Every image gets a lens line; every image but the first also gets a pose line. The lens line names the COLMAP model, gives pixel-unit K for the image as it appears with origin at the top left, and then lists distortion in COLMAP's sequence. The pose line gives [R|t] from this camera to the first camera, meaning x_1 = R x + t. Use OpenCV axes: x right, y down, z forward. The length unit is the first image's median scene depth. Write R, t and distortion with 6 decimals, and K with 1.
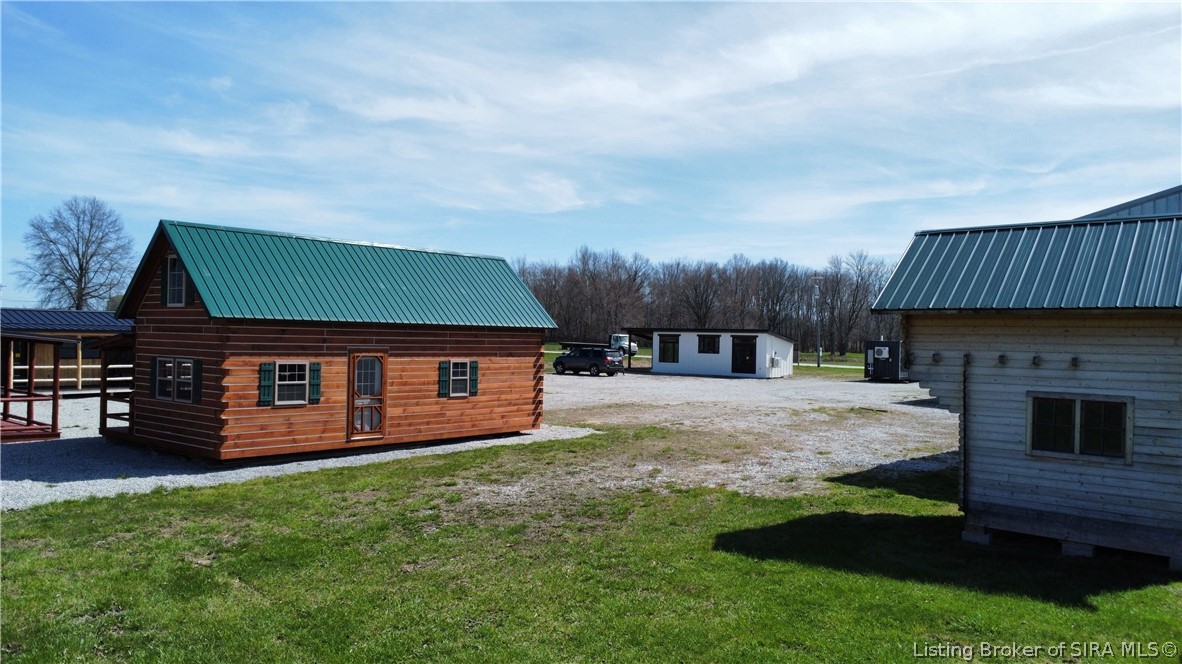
lens RADIAL K [[891.5, 0, 596.0], [0, 891.5, 337.7], [0, 0, 1]] dist [0.008007, -0.014578]
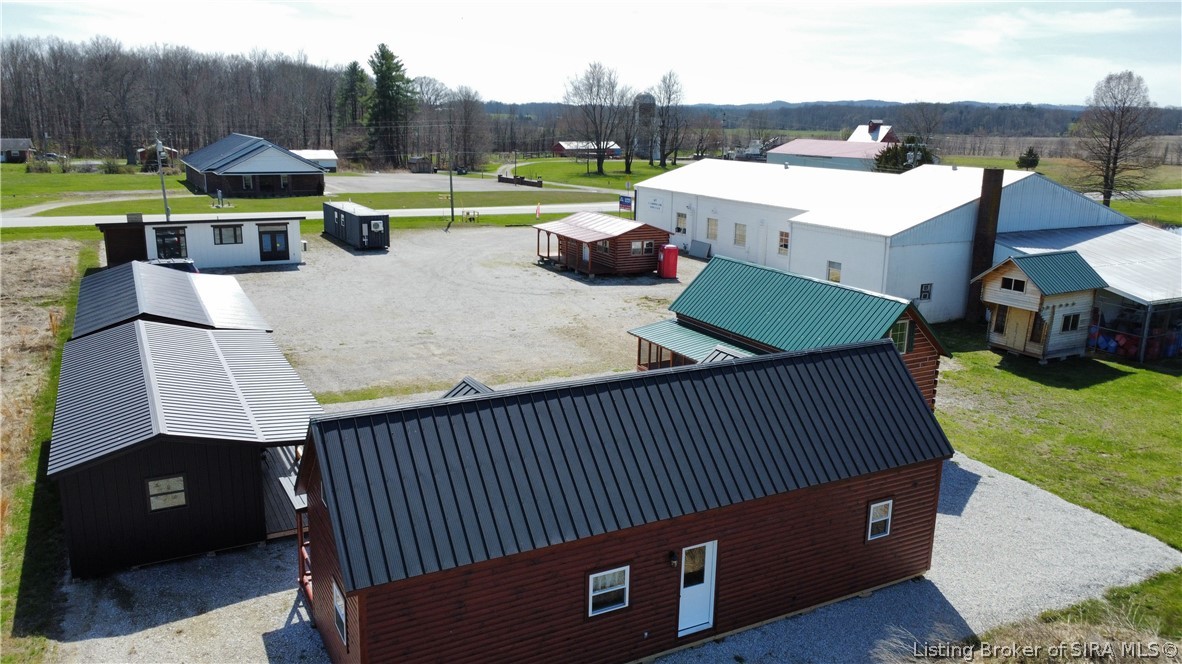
lens RADIAL K [[886.9, 0, 594.6], [0, 886.9, 332.3], [0, 0, 1]] dist [0.008154, -0.007100]
pose [[0.357260, -0.233528, 0.904339, -1.960445], [-0.010417, 0.967182, 0.253871, -0.435664], [-0.933947, -0.100118, 0.343103, 0.961977]]
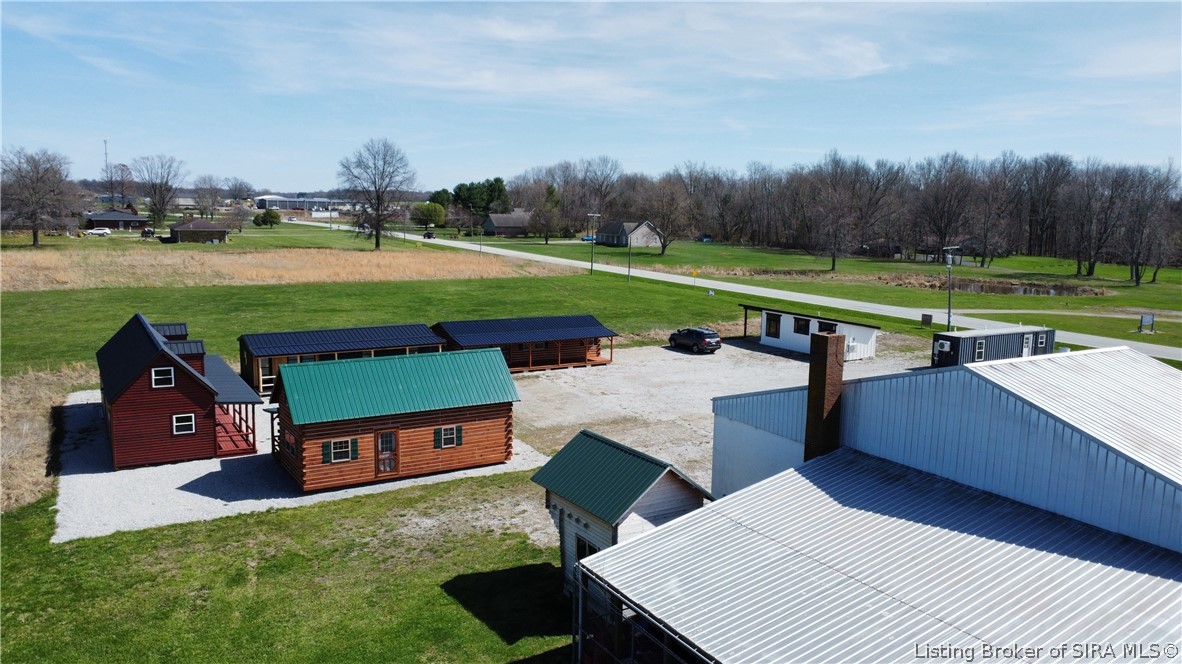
lens RADIAL K [[891.5, 0, 596.0], [0, 891.5, 337.7], [0, 0, 1]] dist [0.008007, -0.014578]
pose [[0.947683, 0.044107, -0.316151, 0.770504], [0.000765, 0.990091, 0.140423, -0.455098], [0.319212, -0.133318, 0.938259, -0.593145]]
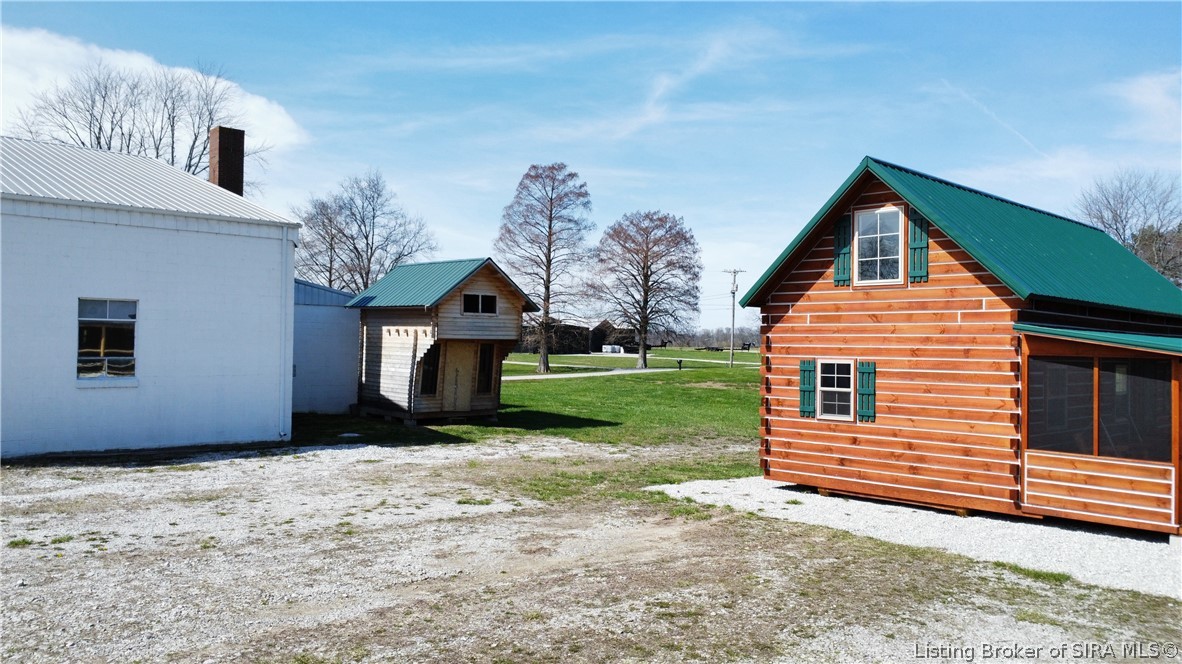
lens RADIAL K [[891.5, 0, 596.0], [0, 891.5, 337.7], [0, 0, 1]] dist [0.008007, -0.014578]
pose [[-0.993285, -0.036900, 0.109648, -0.019254], [-0.037646, 0.999280, -0.004740, 0.023396], [-0.109394, -0.008836, -0.993959, 2.062498]]
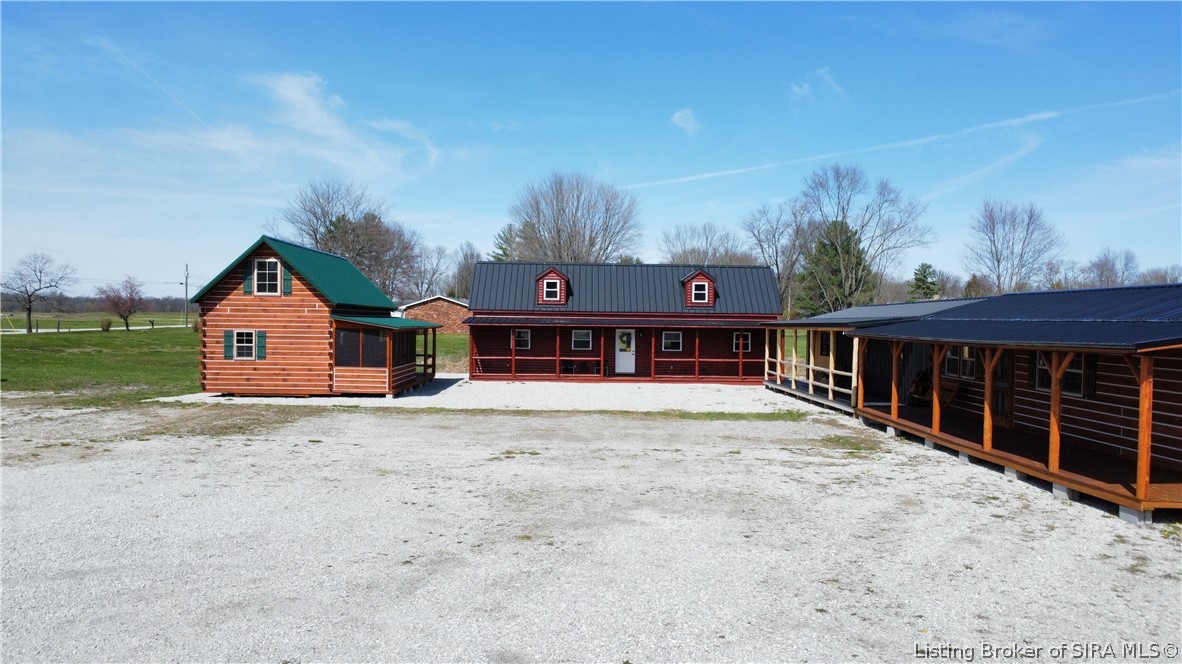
lens RADIAL K [[890.3, 0, 590.4], [0, 890.3, 331.1], [0, 0, 1]] dist [0.006027, -0.011073]
pose [[-0.748271, -0.025492, -0.662904, 0.406993], [-0.033136, 0.999450, -0.001030, 0.014329], [0.662565, 0.021195, -0.748704, 2.793340]]
